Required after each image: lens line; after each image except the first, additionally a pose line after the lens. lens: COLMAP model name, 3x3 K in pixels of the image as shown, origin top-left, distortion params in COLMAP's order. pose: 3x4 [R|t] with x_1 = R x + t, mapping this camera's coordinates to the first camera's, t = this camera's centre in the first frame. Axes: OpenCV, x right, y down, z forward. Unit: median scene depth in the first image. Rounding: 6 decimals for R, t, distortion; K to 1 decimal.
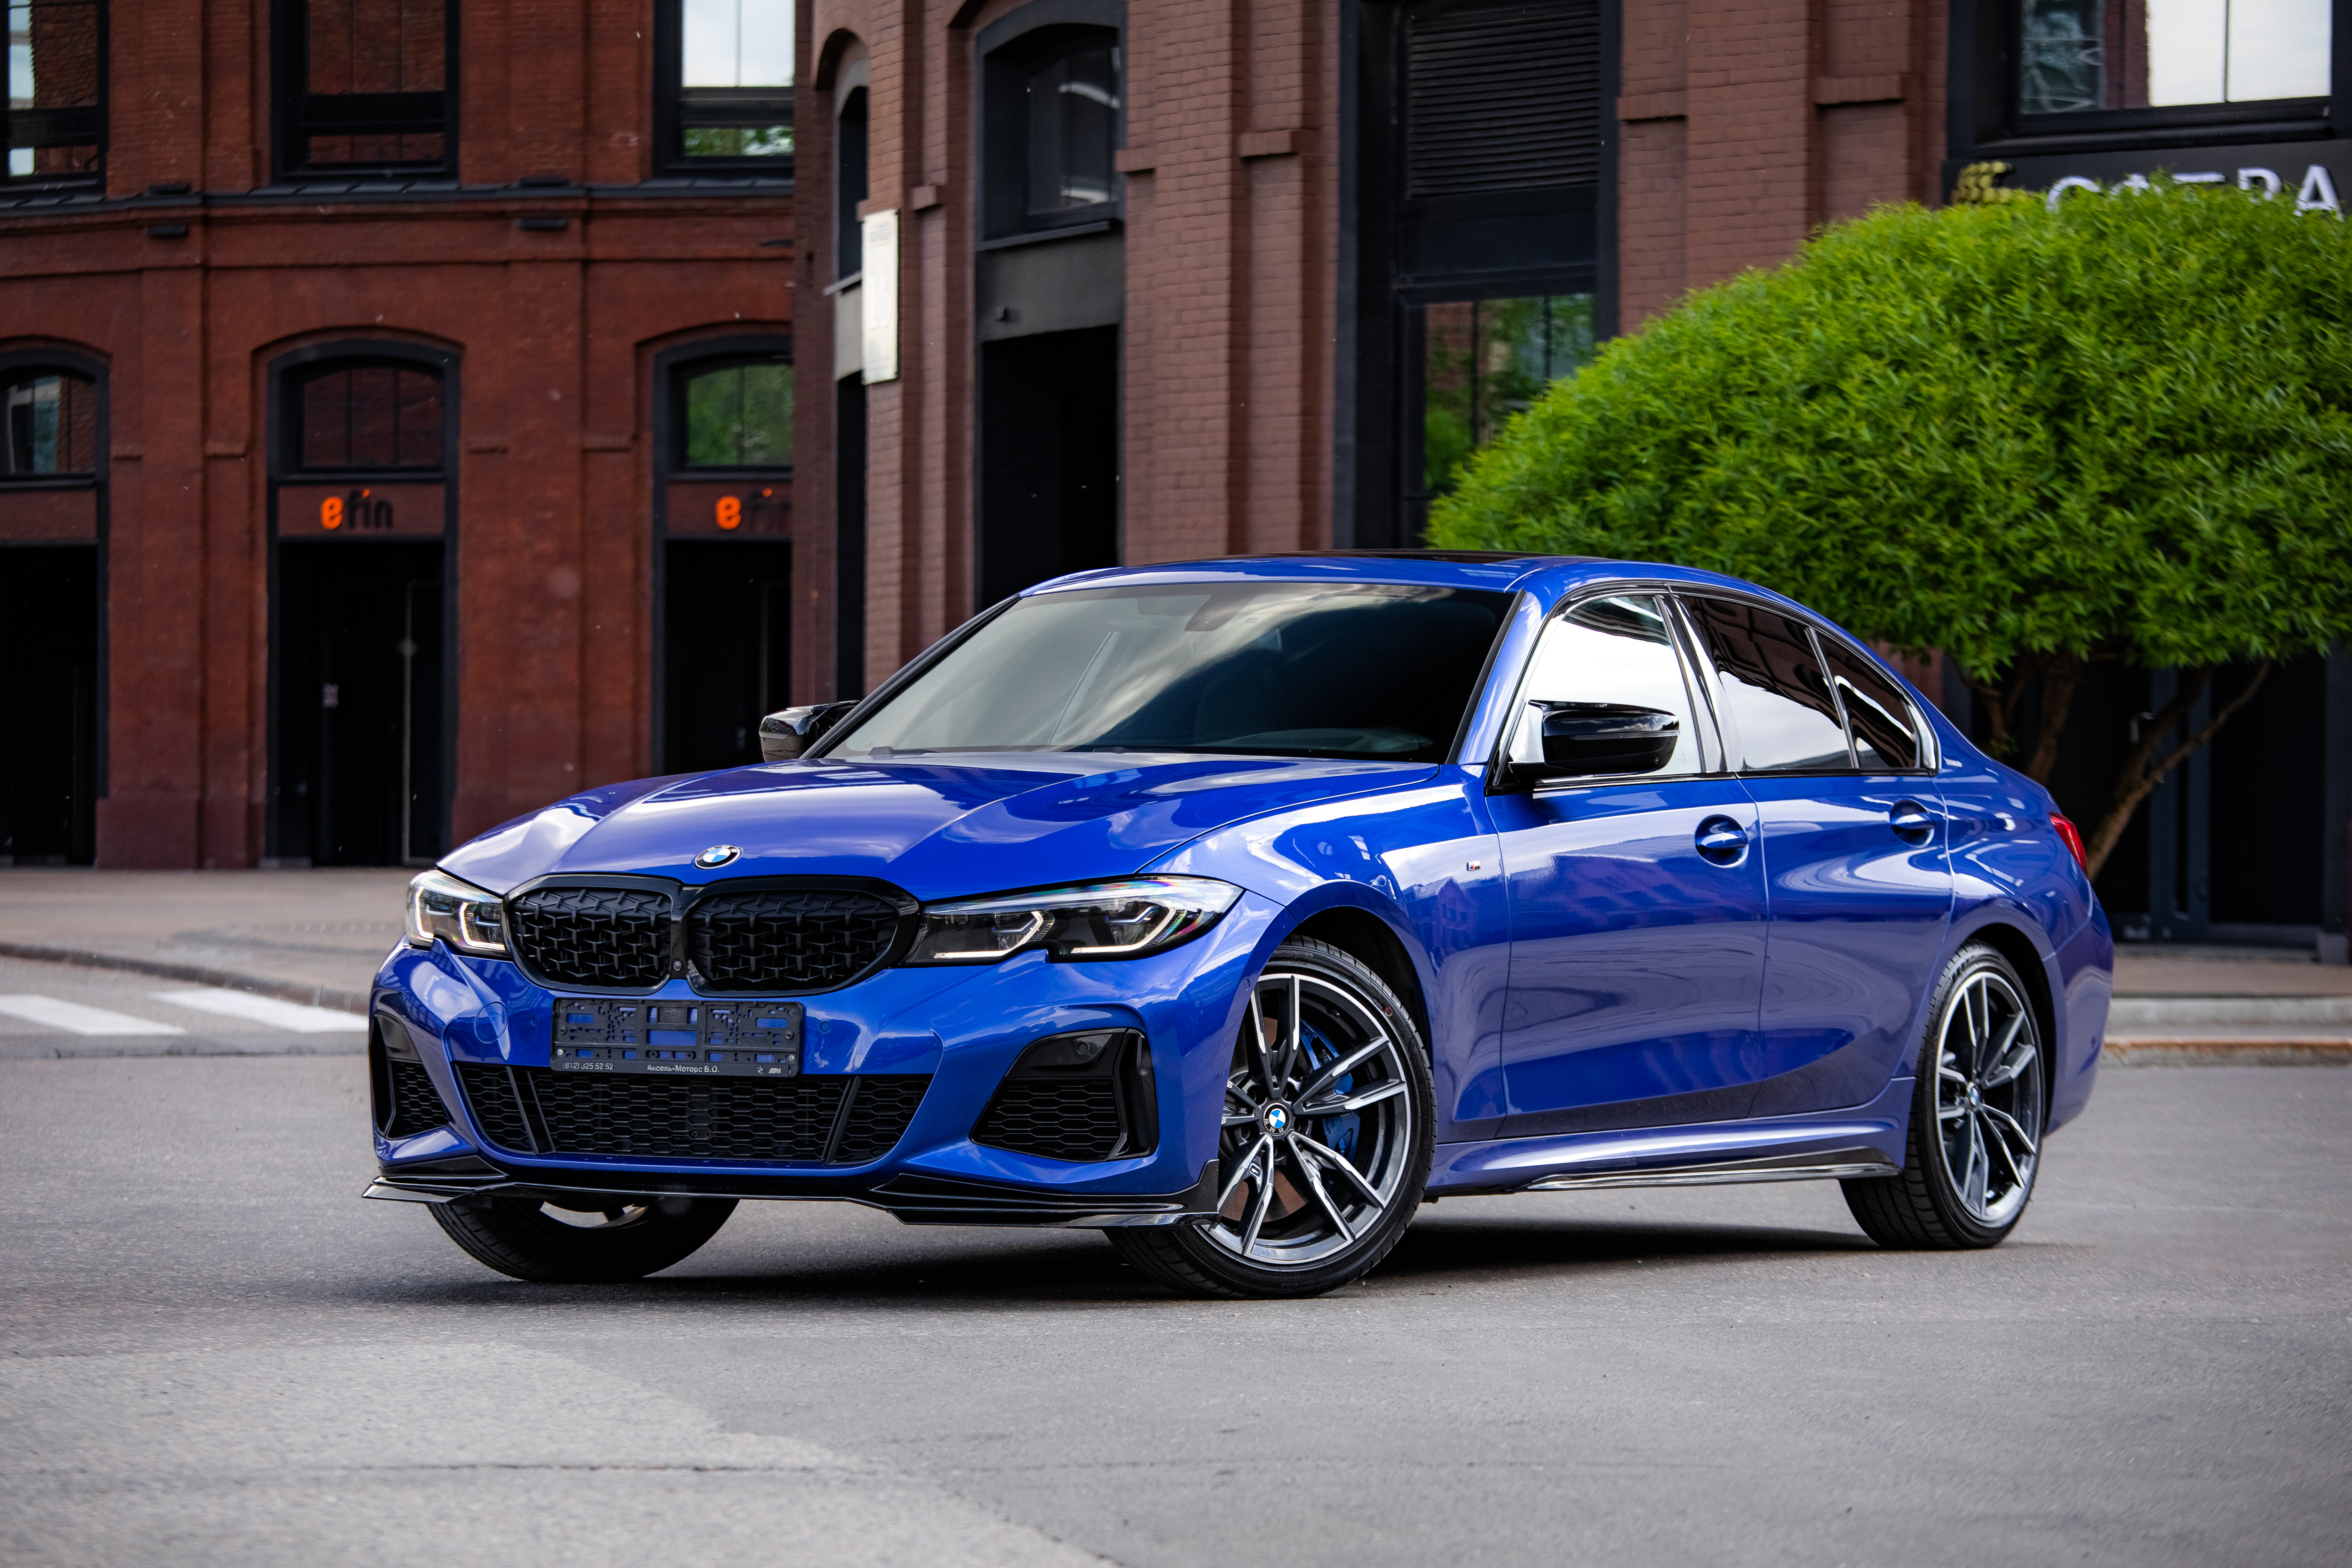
lens RADIAL K [[8379.4, 0, 1176.0], [0, 8379.4, 784.0], [0, 0, 1]] dist [0.439322, -1.605778]
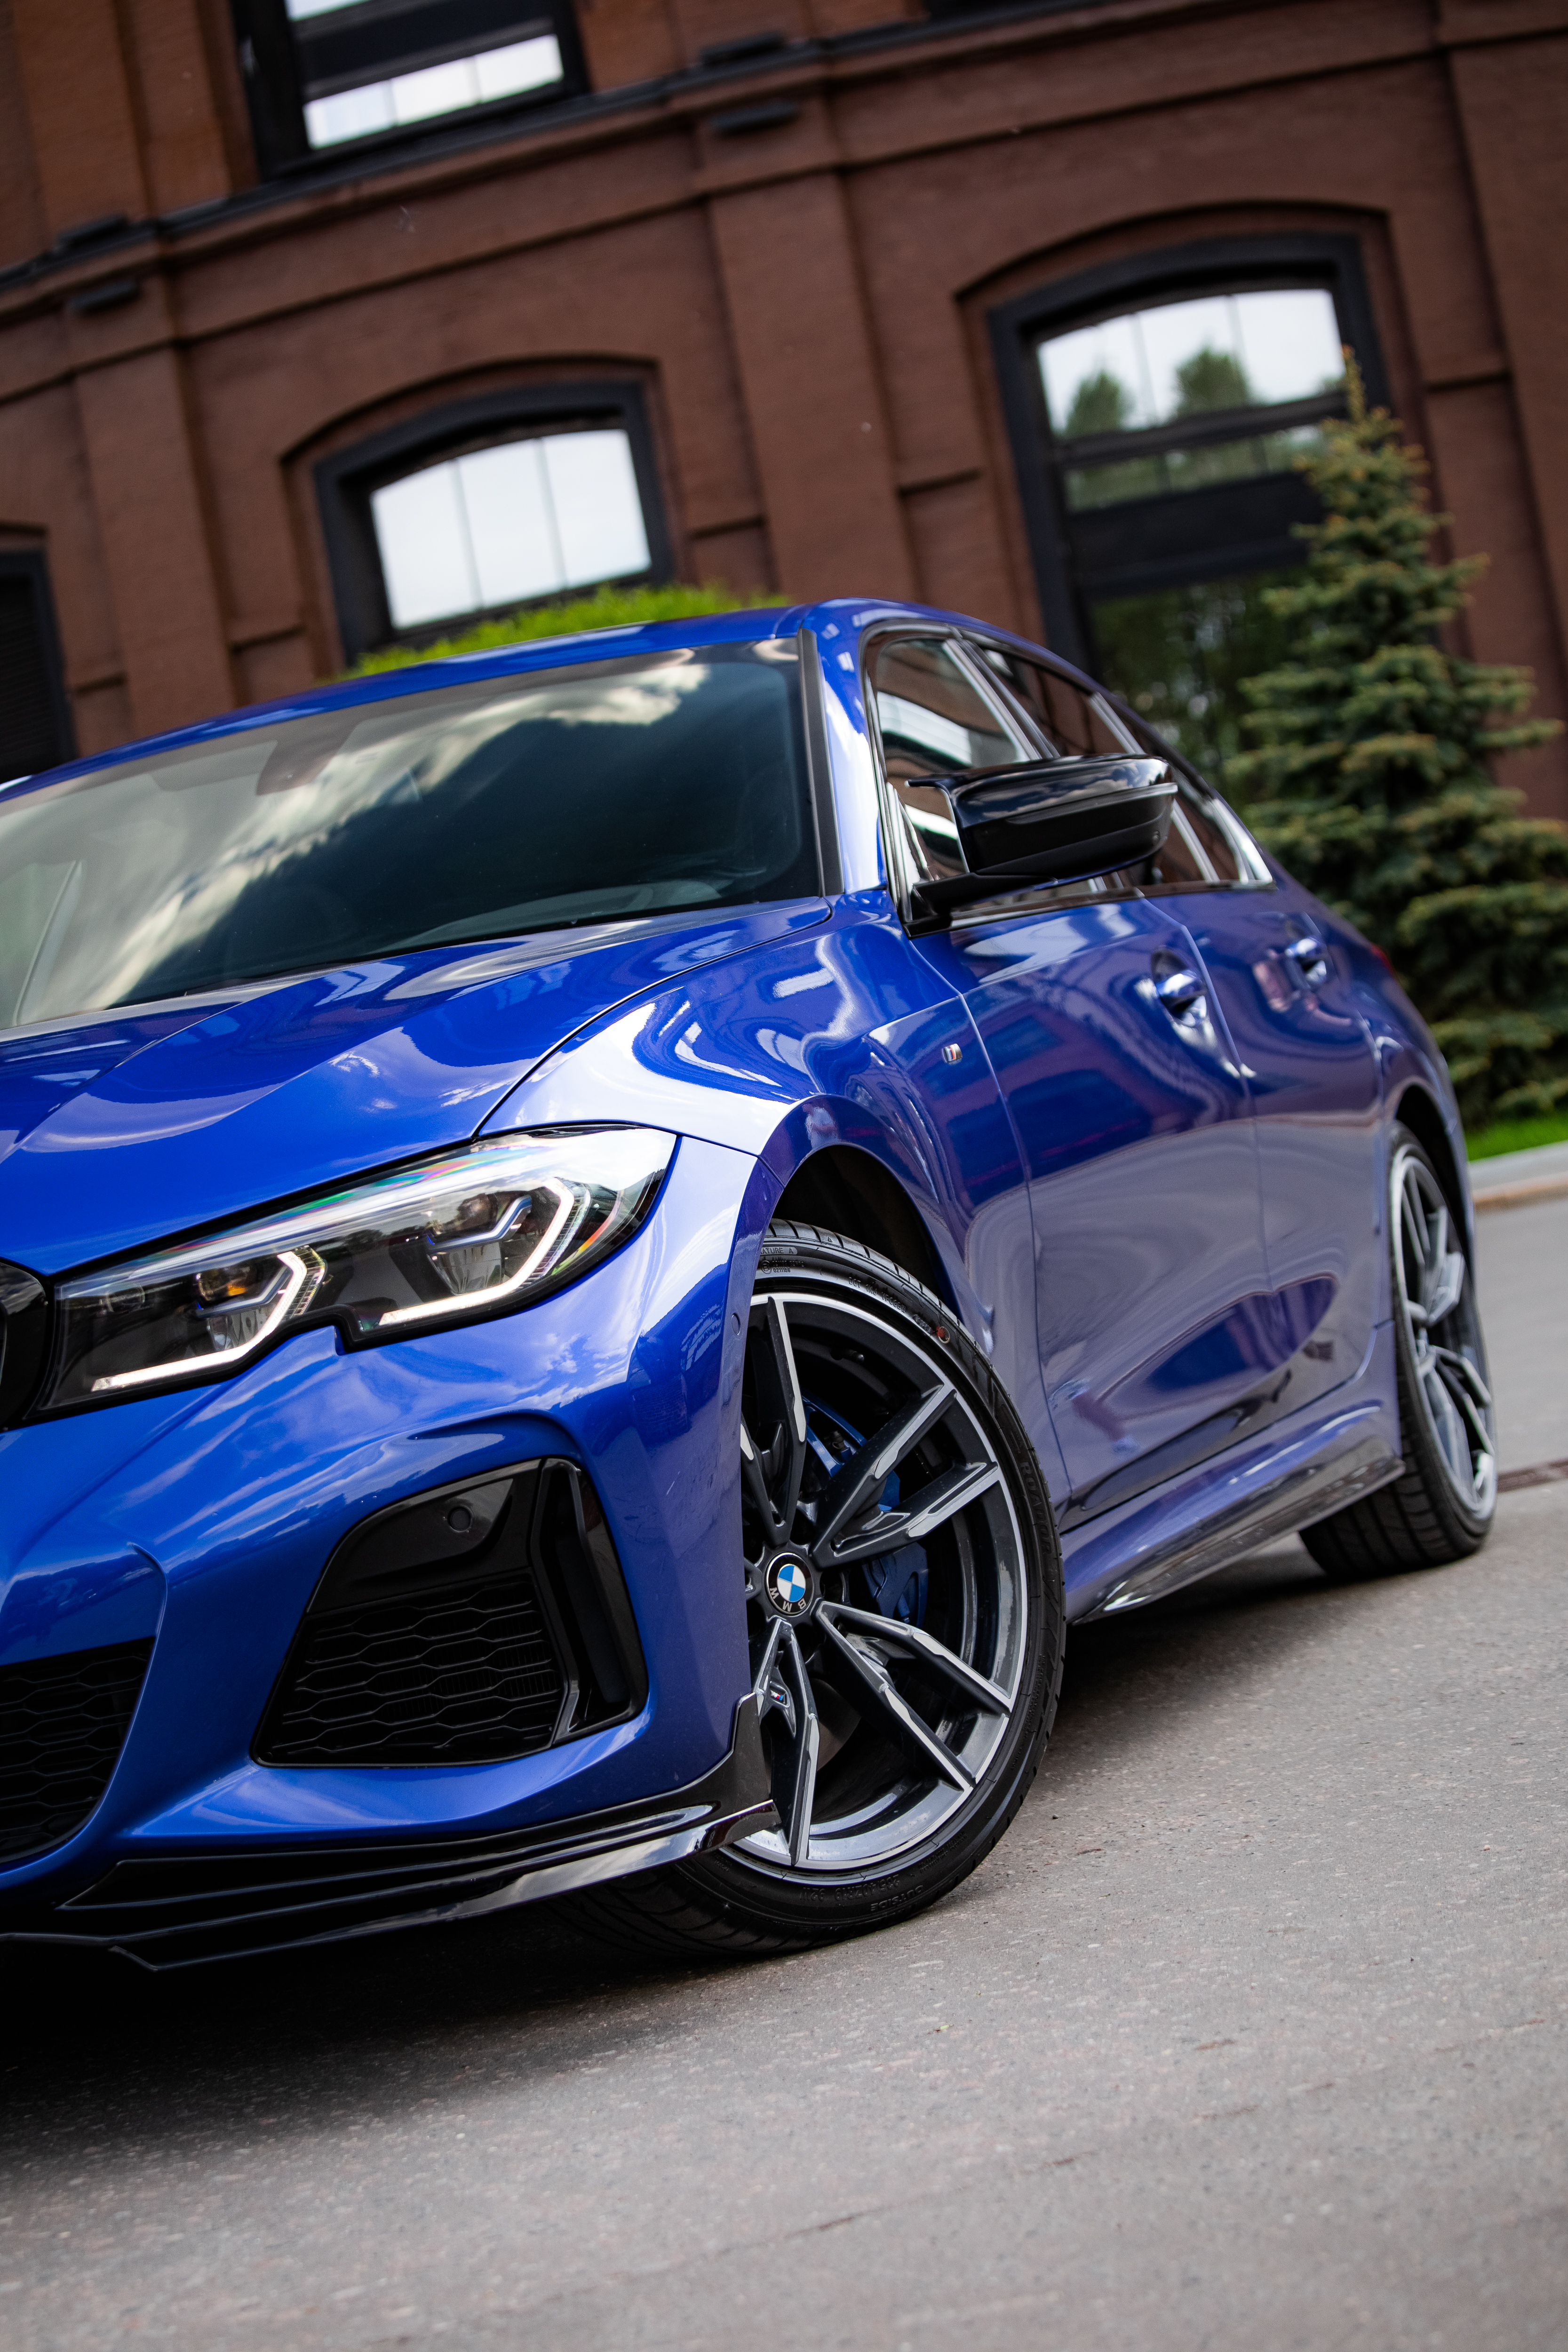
lens RADIAL K [[5071.3, 0, 784.0], [0, 5071.3, 1176.0], [0, 0, 1]] dist [-0.283101, 0.030451]
pose [[0.959136, -0.180480, 0.217911, -0.026466], [0.183943, 0.982927, 0.004462, 0.007700], [-0.214996, 0.035804, 0.975958, 0.373629]]
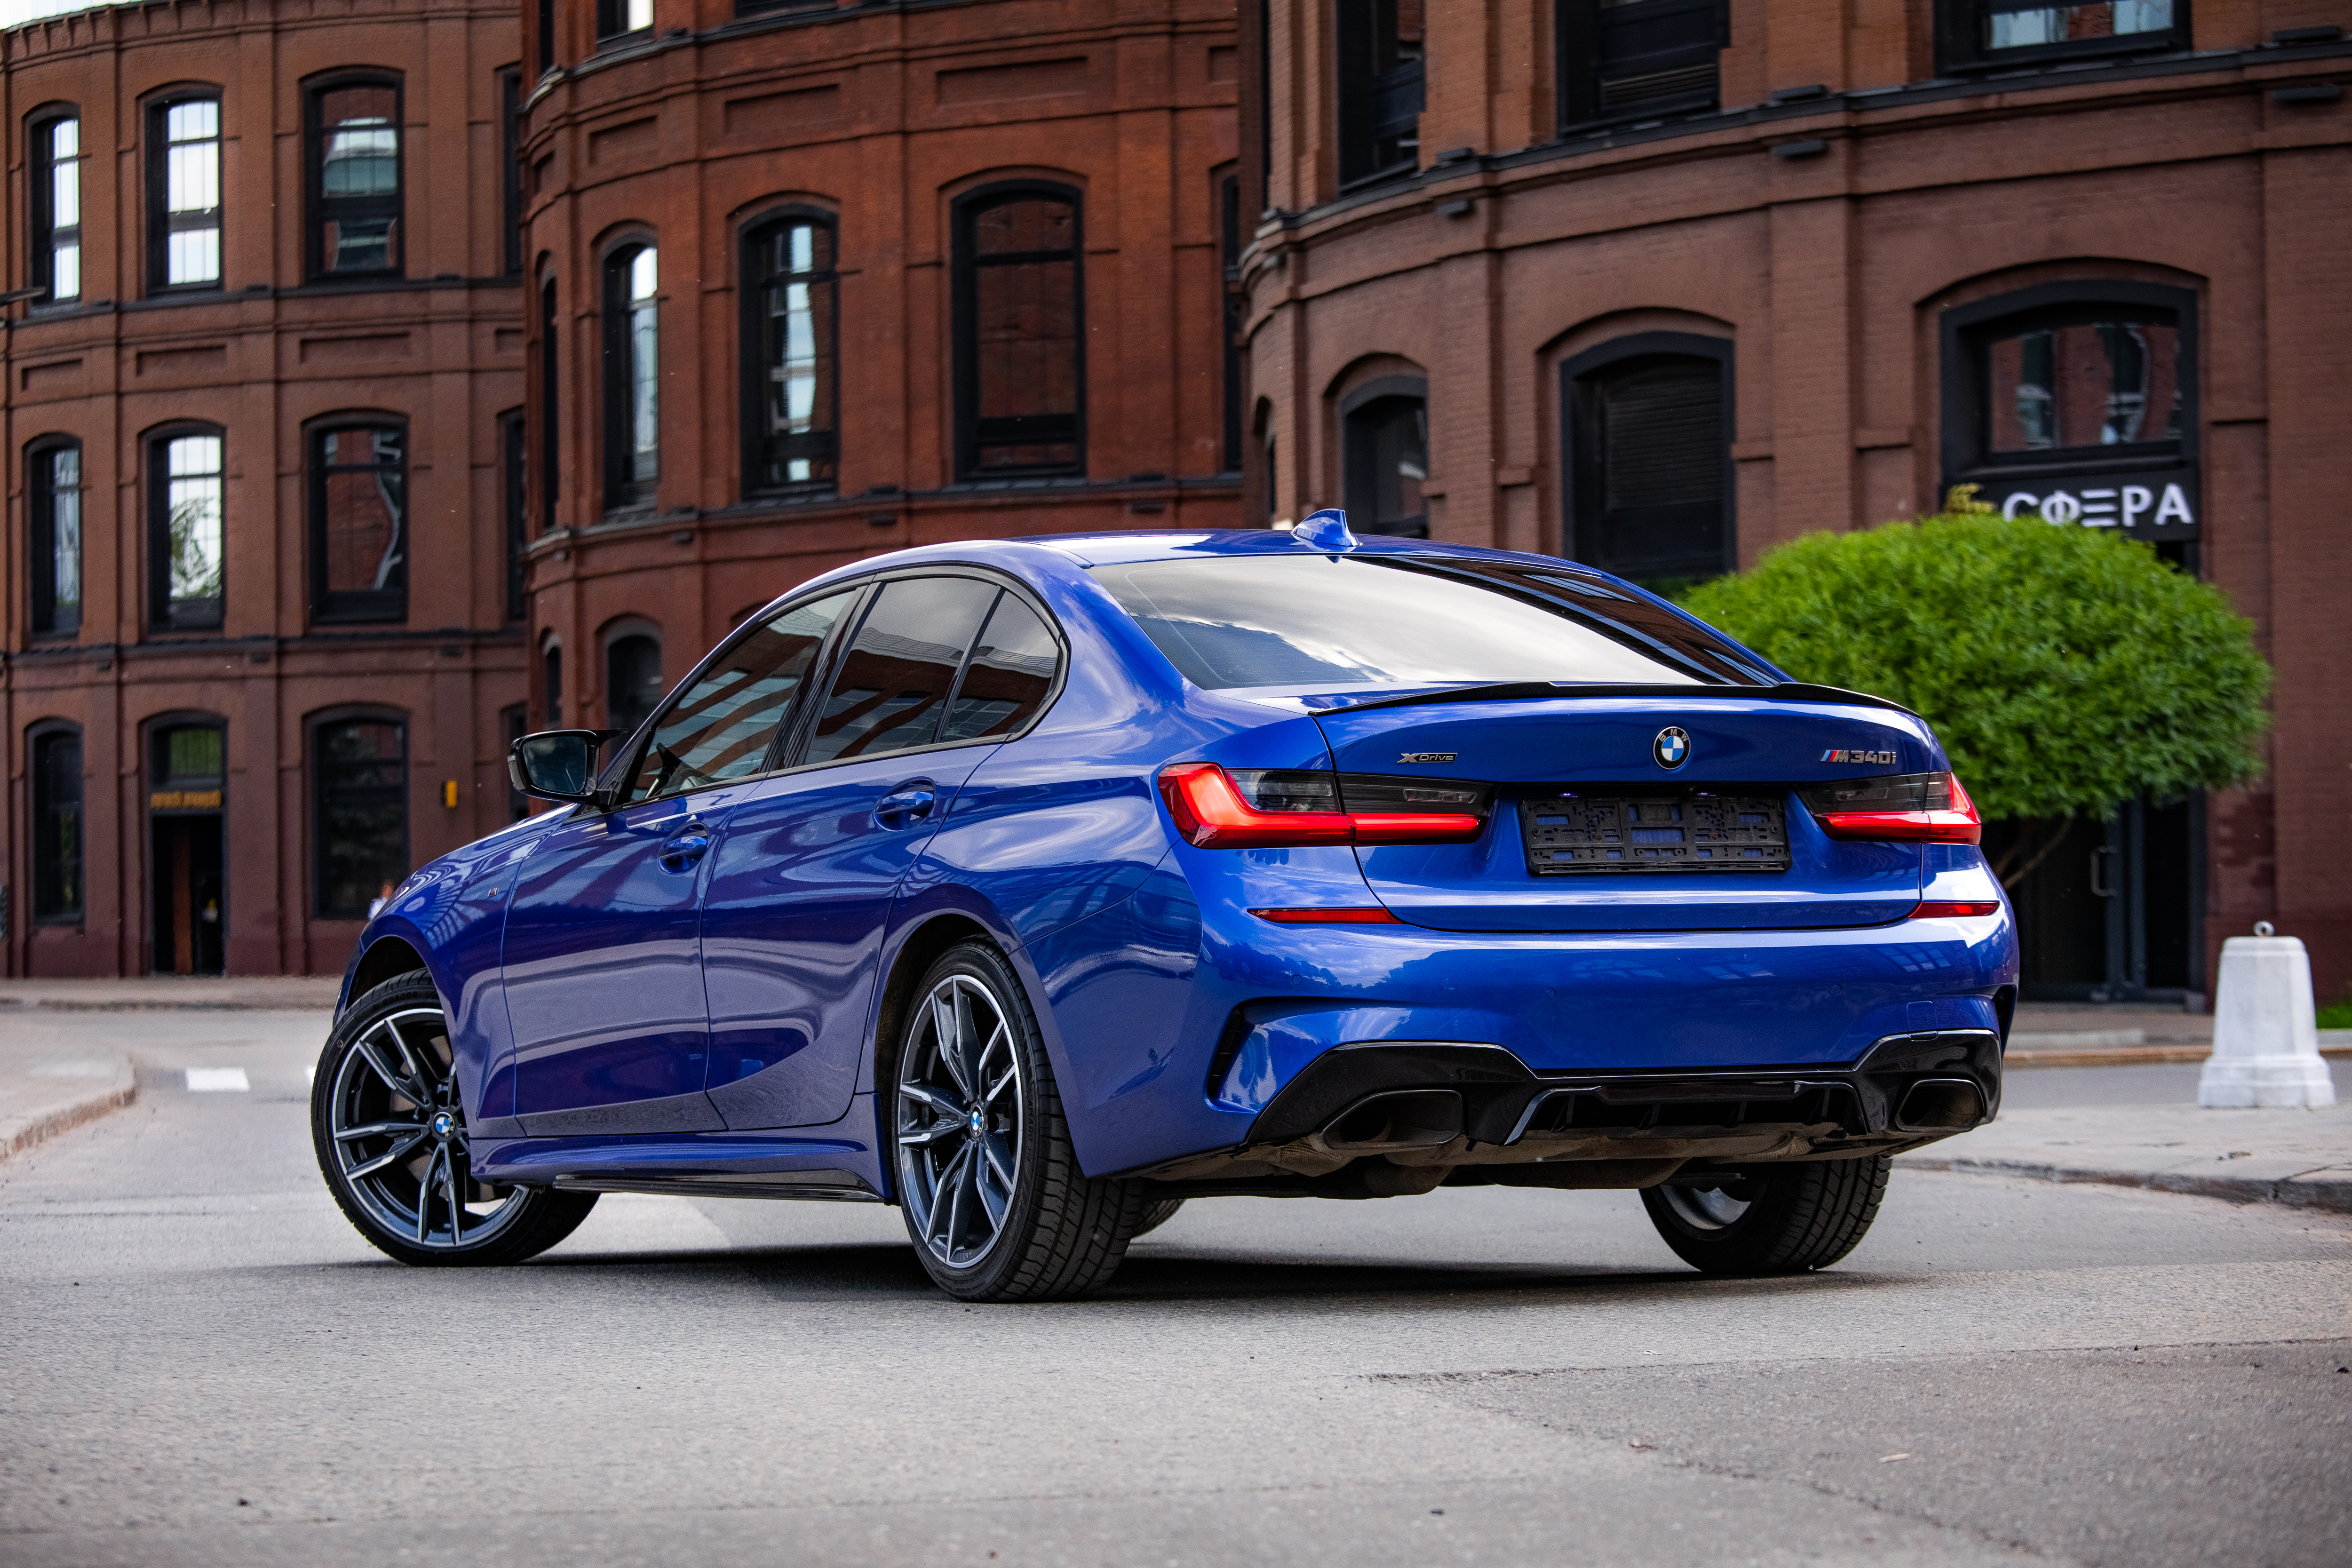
lens RADIAL K [[6484.4, 0, 1176.0], [0, 6484.4, 784.0], [0, 0, 1]] dist [0.021228, 0.039284]
pose [[0.996324, -0.022616, -0.082628, 0.066273], [0.021020, 0.999576, -0.020137, 0.000567], [0.083049, 0.018327, 0.996377, -0.225170]]
